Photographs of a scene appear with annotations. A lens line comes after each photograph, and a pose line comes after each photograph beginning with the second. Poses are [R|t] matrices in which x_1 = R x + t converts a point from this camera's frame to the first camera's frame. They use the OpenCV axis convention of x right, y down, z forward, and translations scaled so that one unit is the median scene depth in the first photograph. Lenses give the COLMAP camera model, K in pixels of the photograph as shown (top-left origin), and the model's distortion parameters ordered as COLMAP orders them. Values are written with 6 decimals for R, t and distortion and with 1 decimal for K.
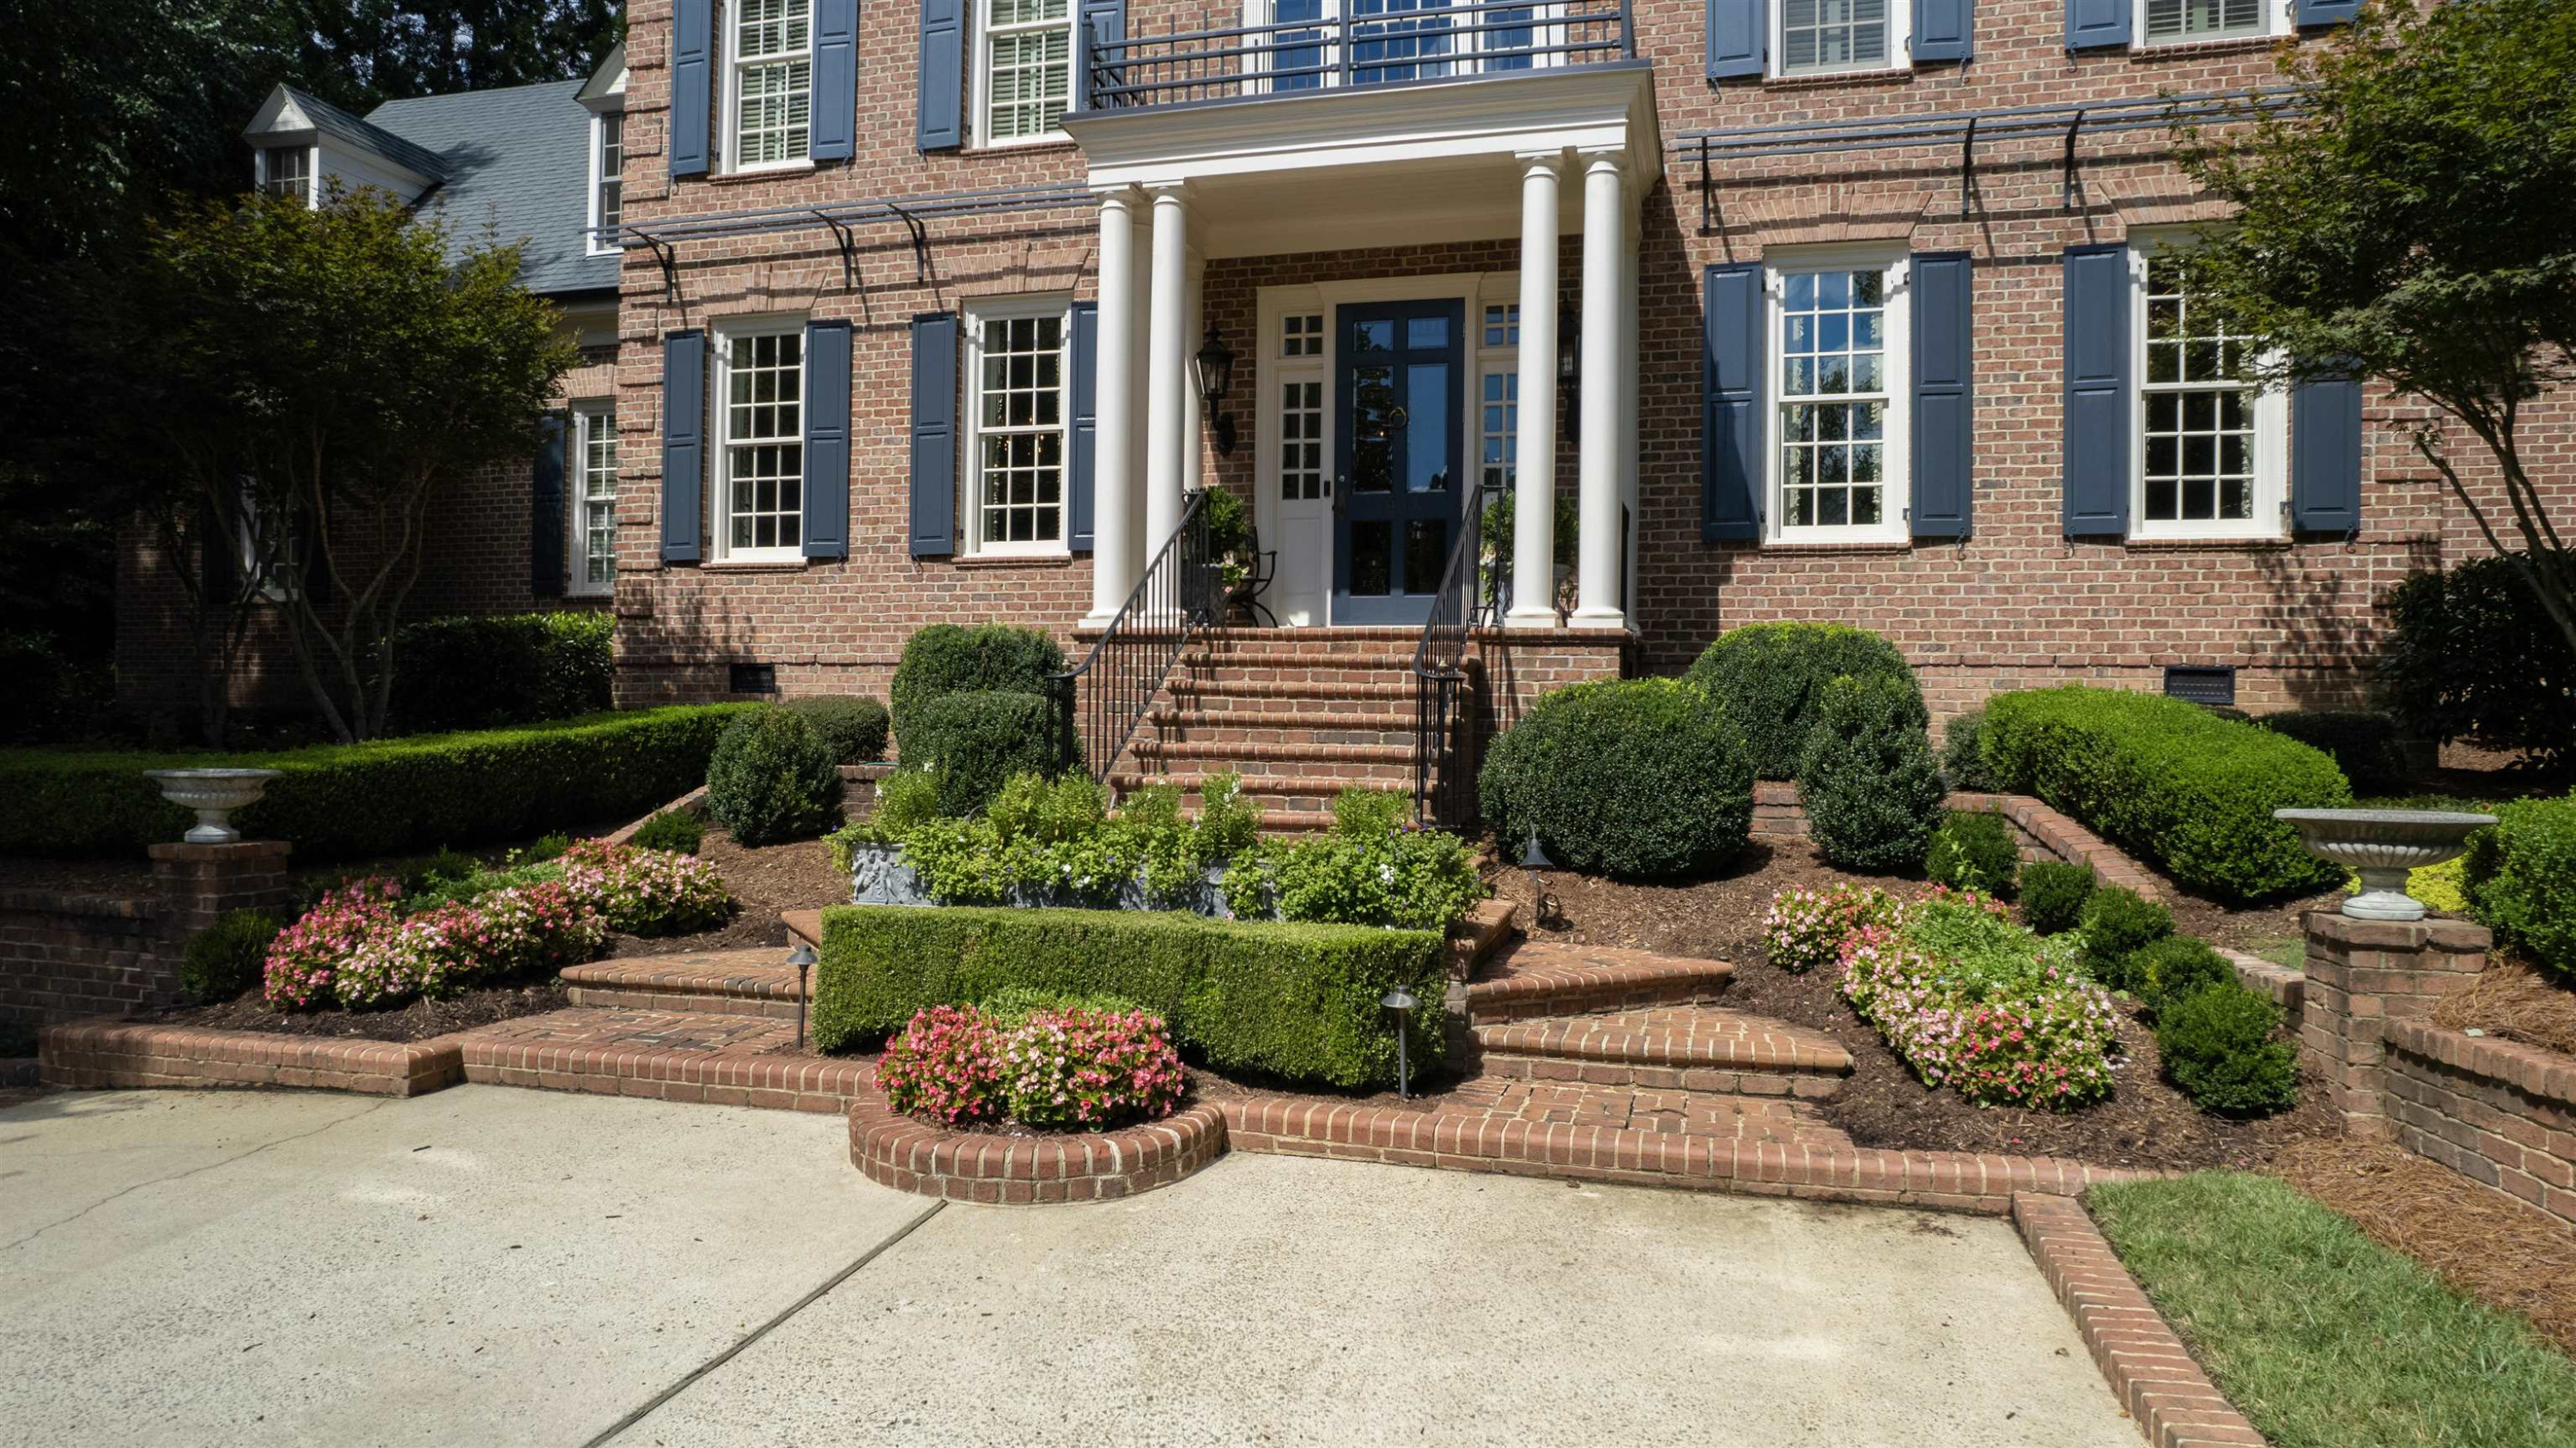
lens RADIAL K [[1706.1, 0, 1283.4], [0, 1706.1, 729.5], [0, 0, 1]] dist [-0.039566, 0.000650]
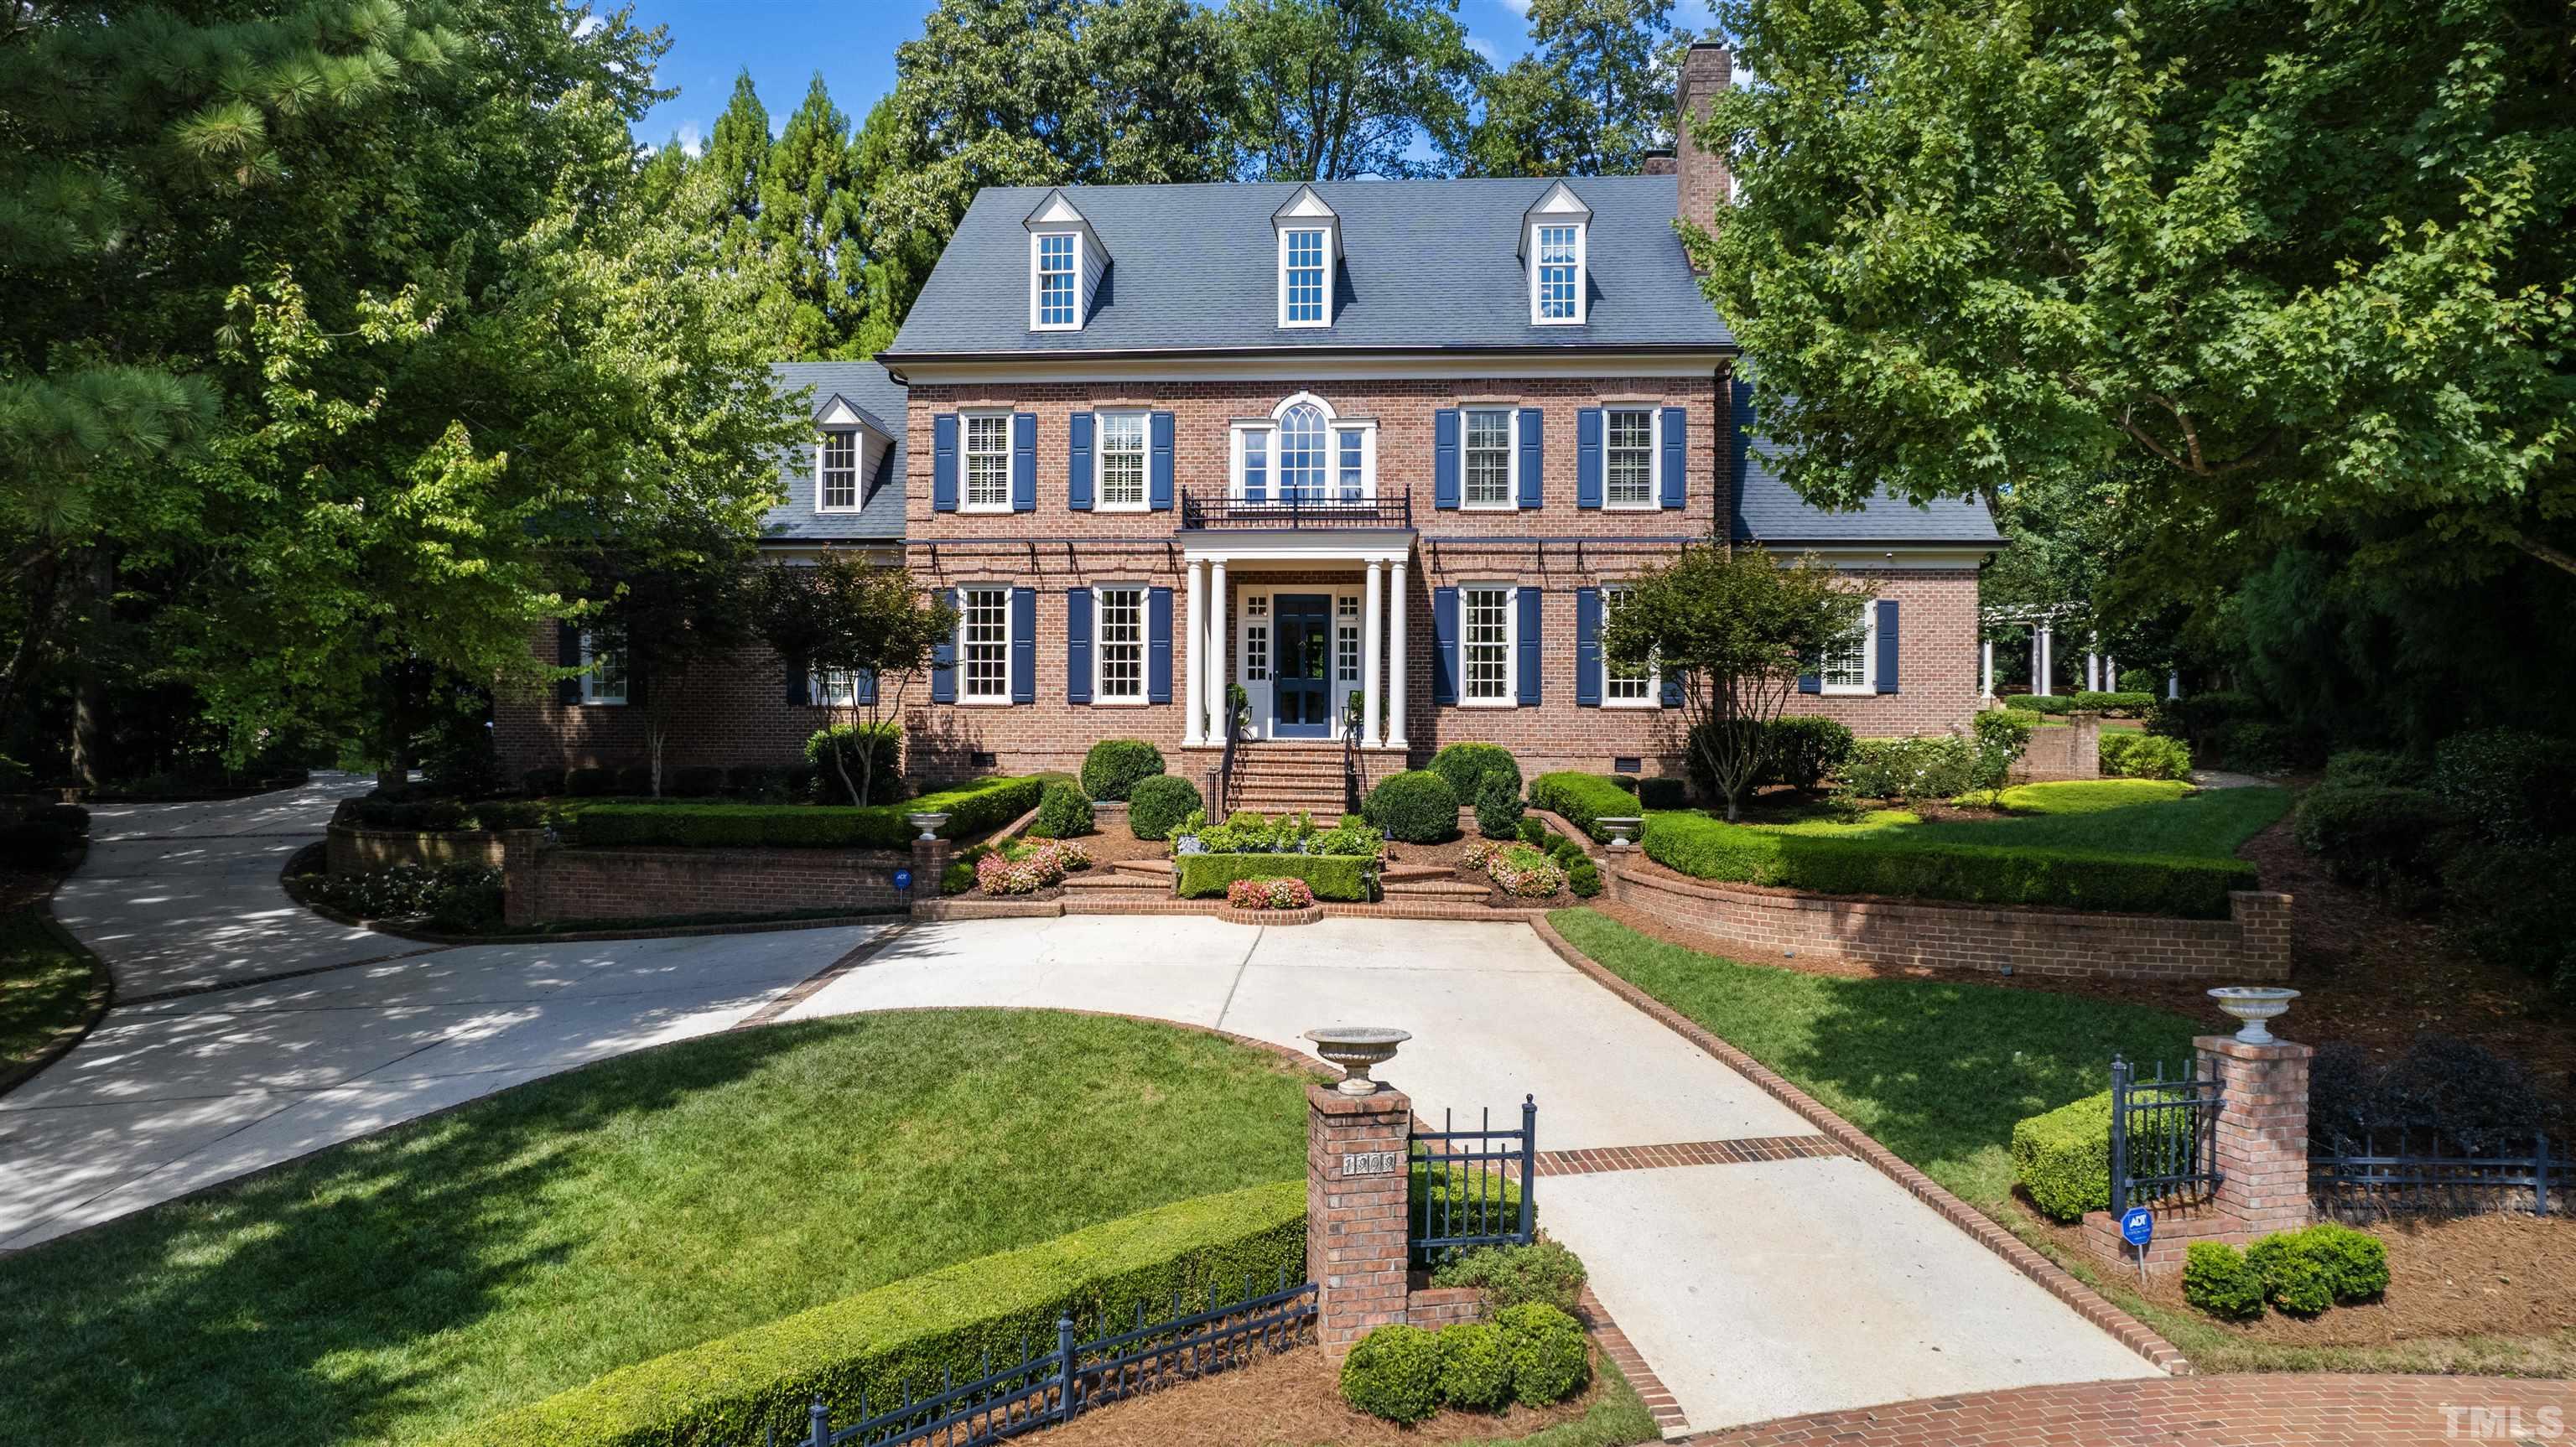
lens RADIAL K [[1662.9, 0, 1291.2], [0, 1662.9, 727.0], [0, 0, 1]] dist [-0.003653, -0.000205]
pose [[0.981637, -0.005663, 0.190672, -0.407141], [0.005832, 0.999983, -0.000324, -0.081287], [-0.190667, 0.001430, 0.981654, -1.291849]]
